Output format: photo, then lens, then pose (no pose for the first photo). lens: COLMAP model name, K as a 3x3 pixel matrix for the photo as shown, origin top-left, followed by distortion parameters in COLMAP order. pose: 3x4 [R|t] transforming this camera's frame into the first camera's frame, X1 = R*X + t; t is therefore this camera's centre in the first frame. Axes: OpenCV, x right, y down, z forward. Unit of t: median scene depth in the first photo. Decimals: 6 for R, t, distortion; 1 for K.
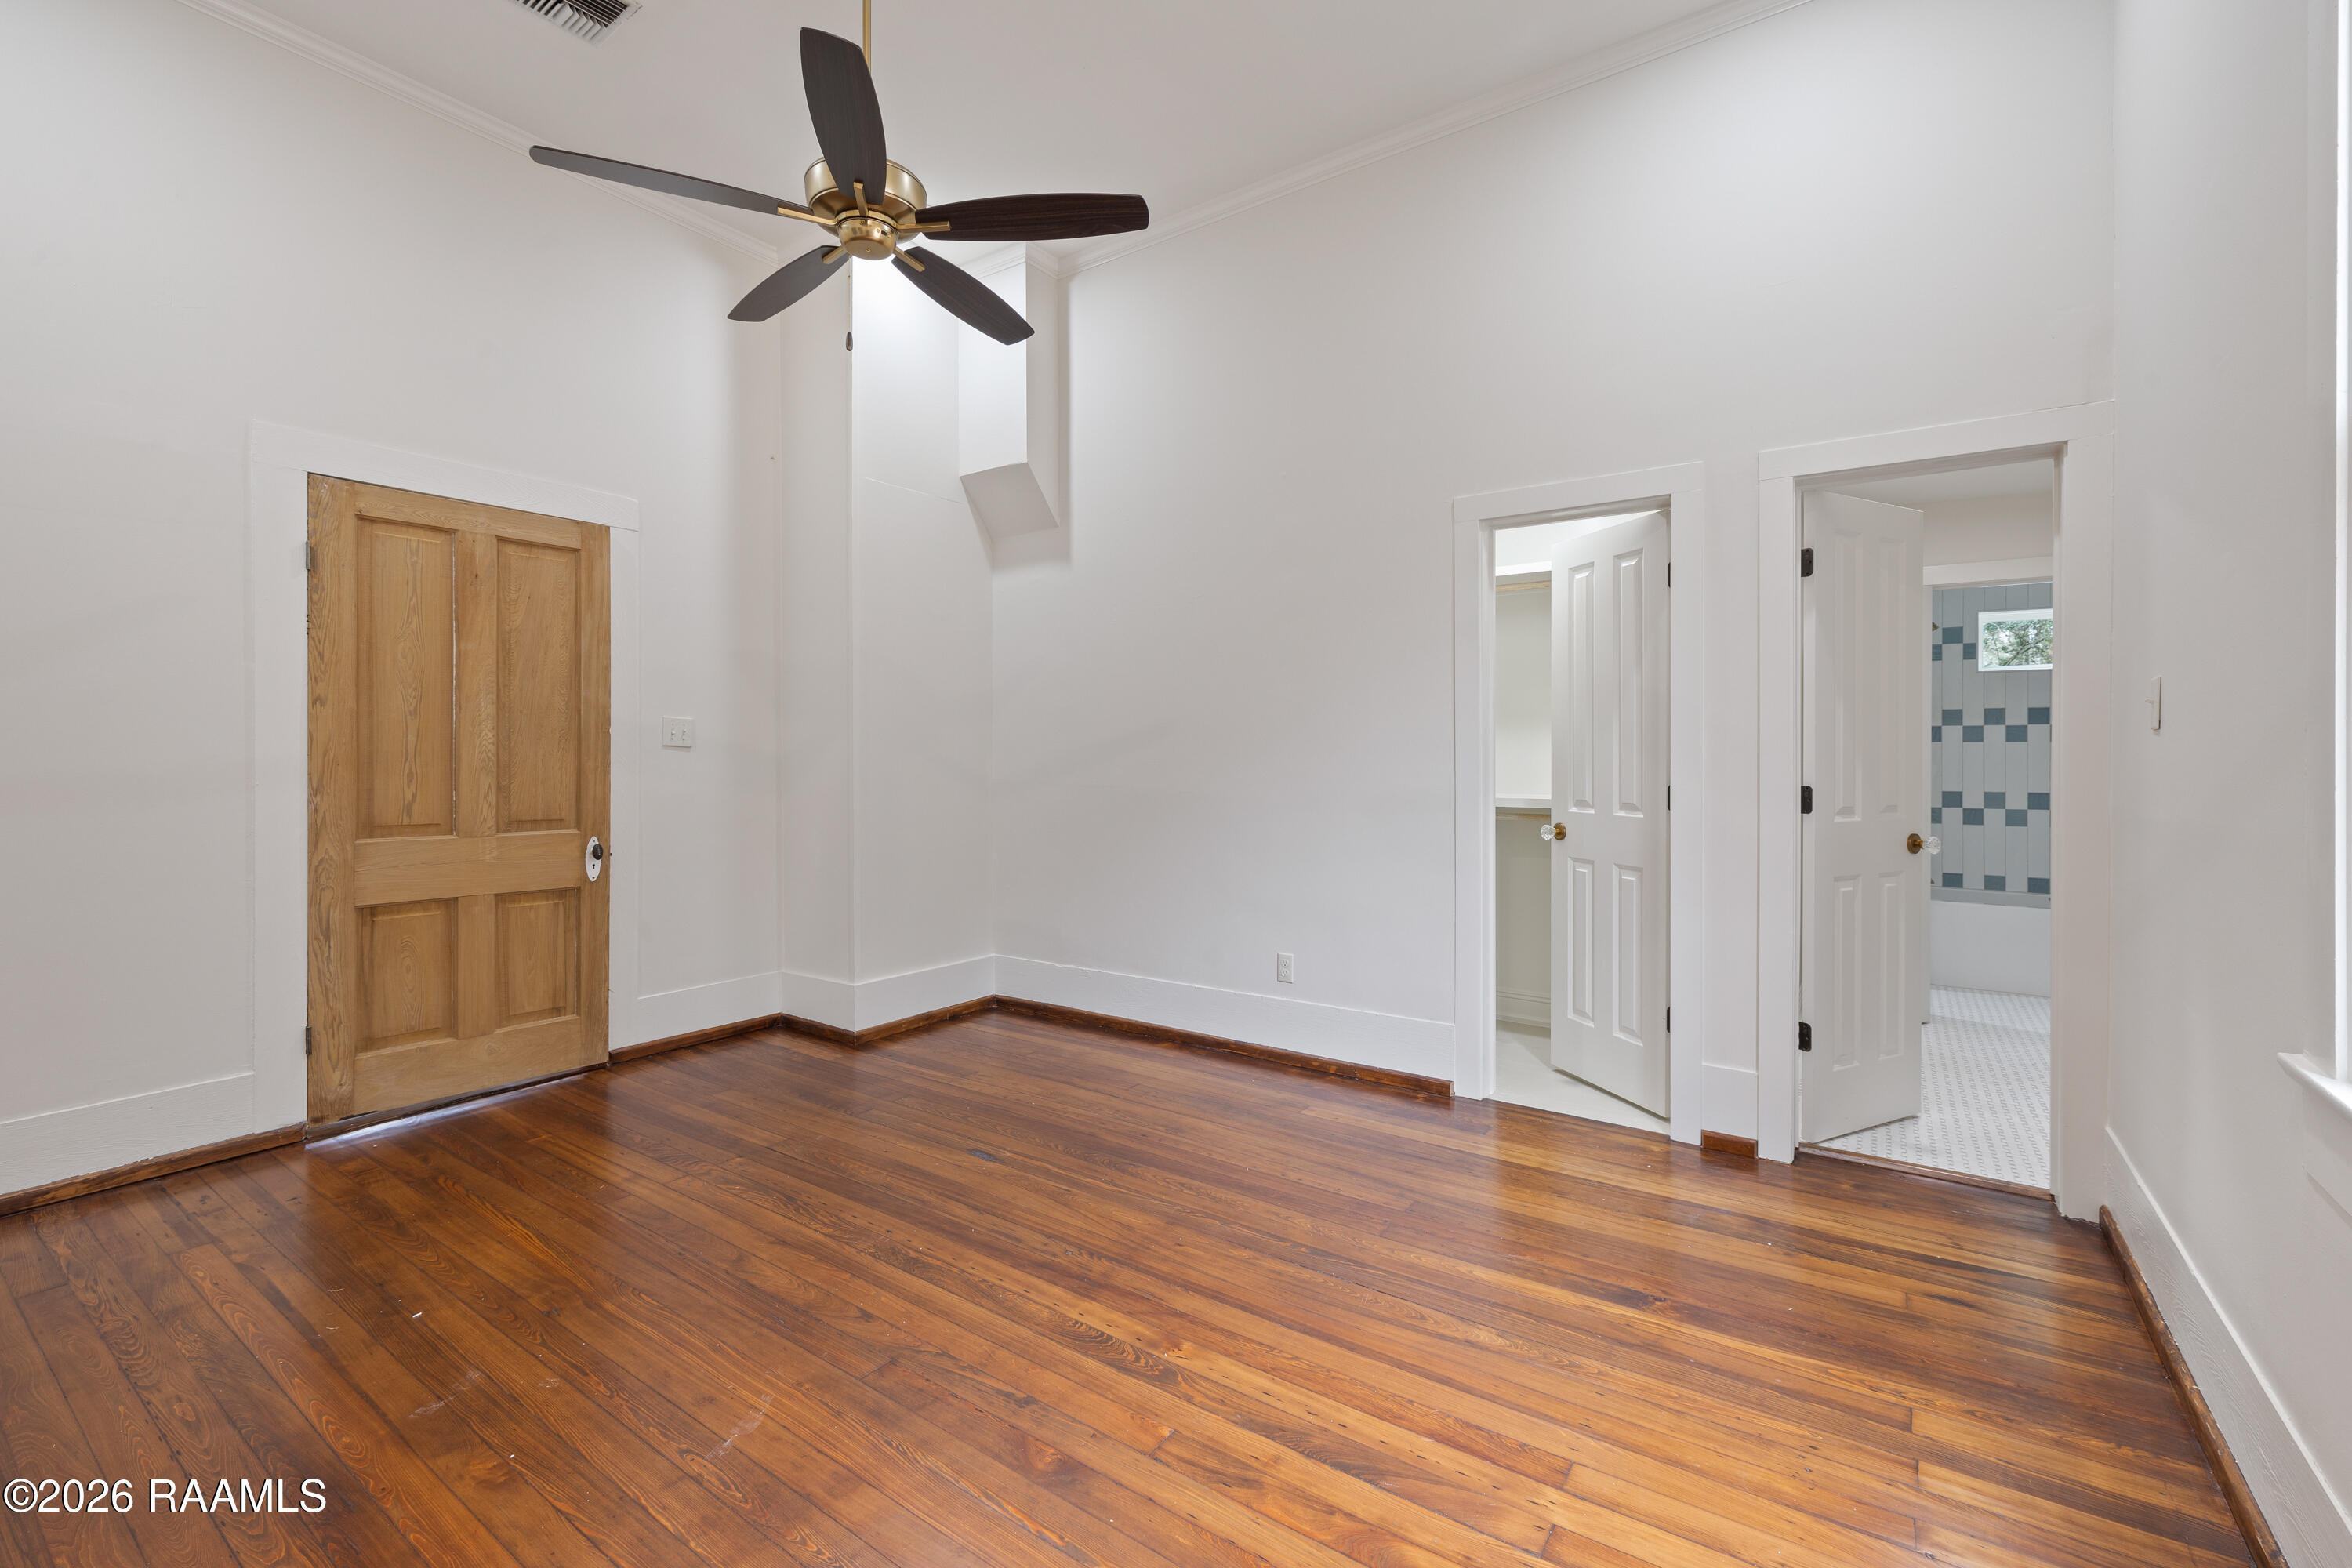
lens RADIAL K [[1002.0, 0, 1175.5], [0, 1002.0, 768.6], [0, 0, 1]] dist [0.001288, 0.000069]
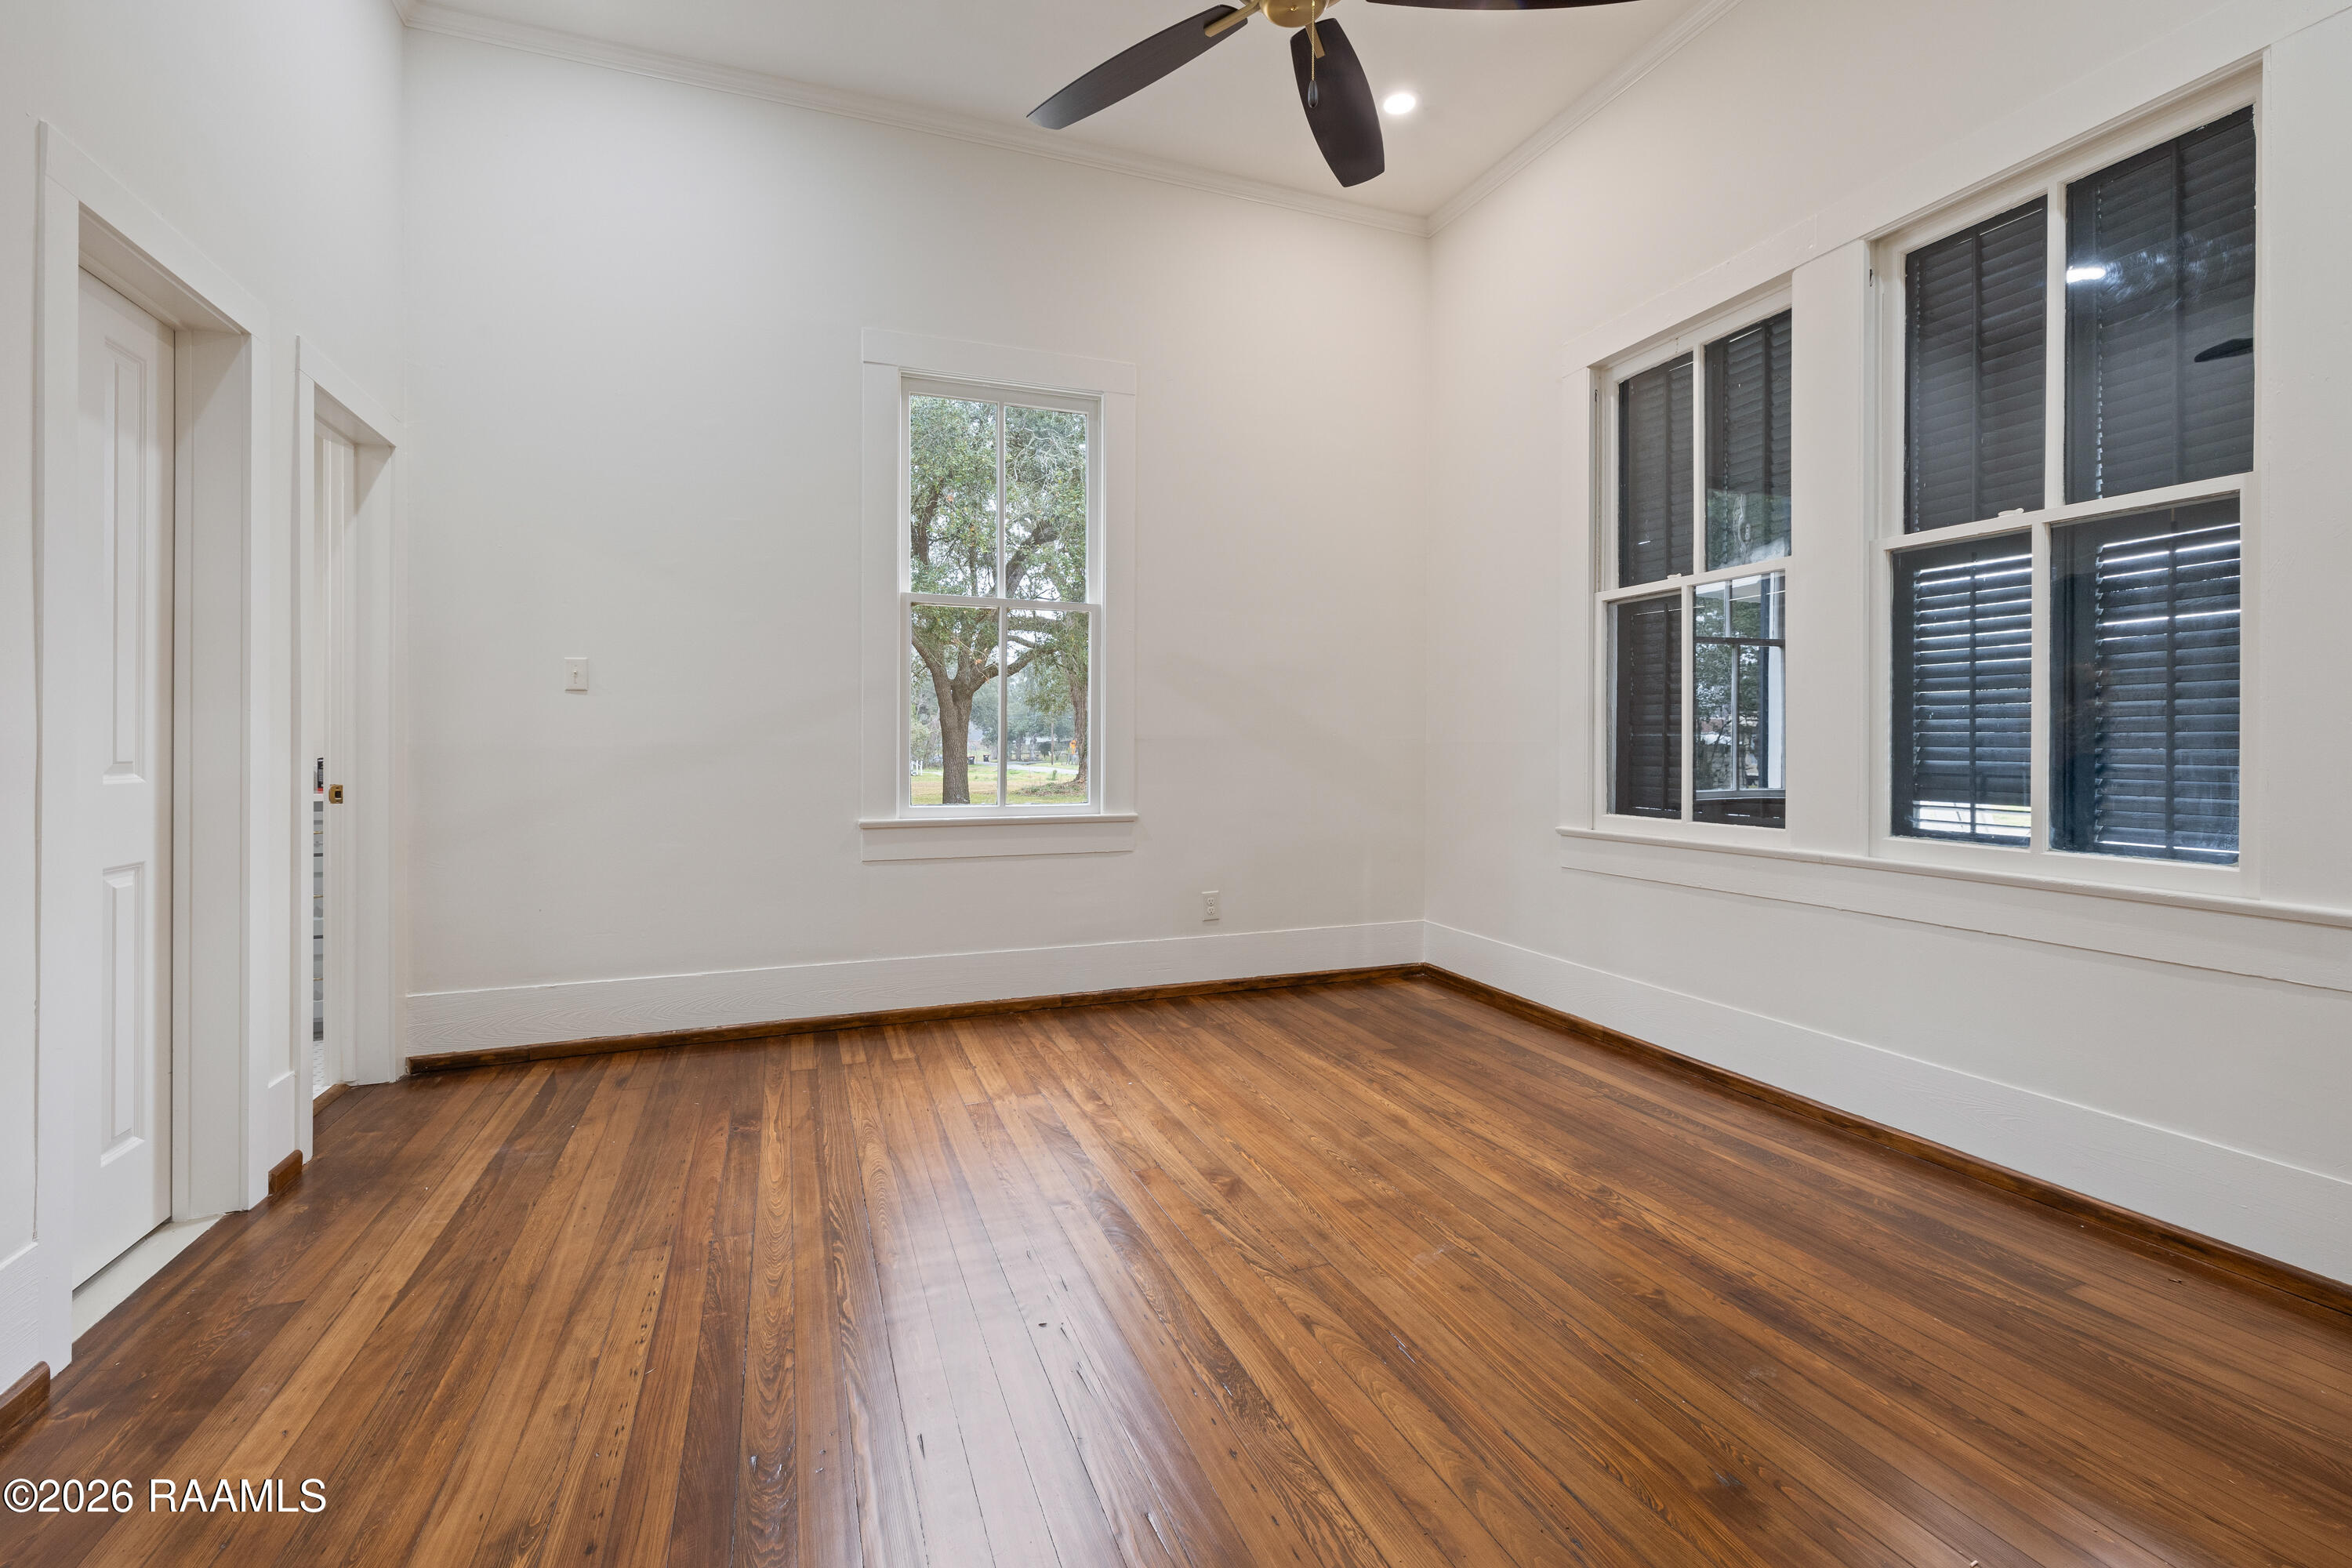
lens RADIAL K [[1002.0, 0, 1154.0], [0, 1002.0, 739.8], [0, 0, 1]] dist [0.001288, 0.000069]
pose [[-0.824423, 0.005215, 0.565951, -0.678967], [0.009223, 0.999949, 0.004222, 0.036735], [-0.565899, 0.008701, -0.824428, 1.751157]]
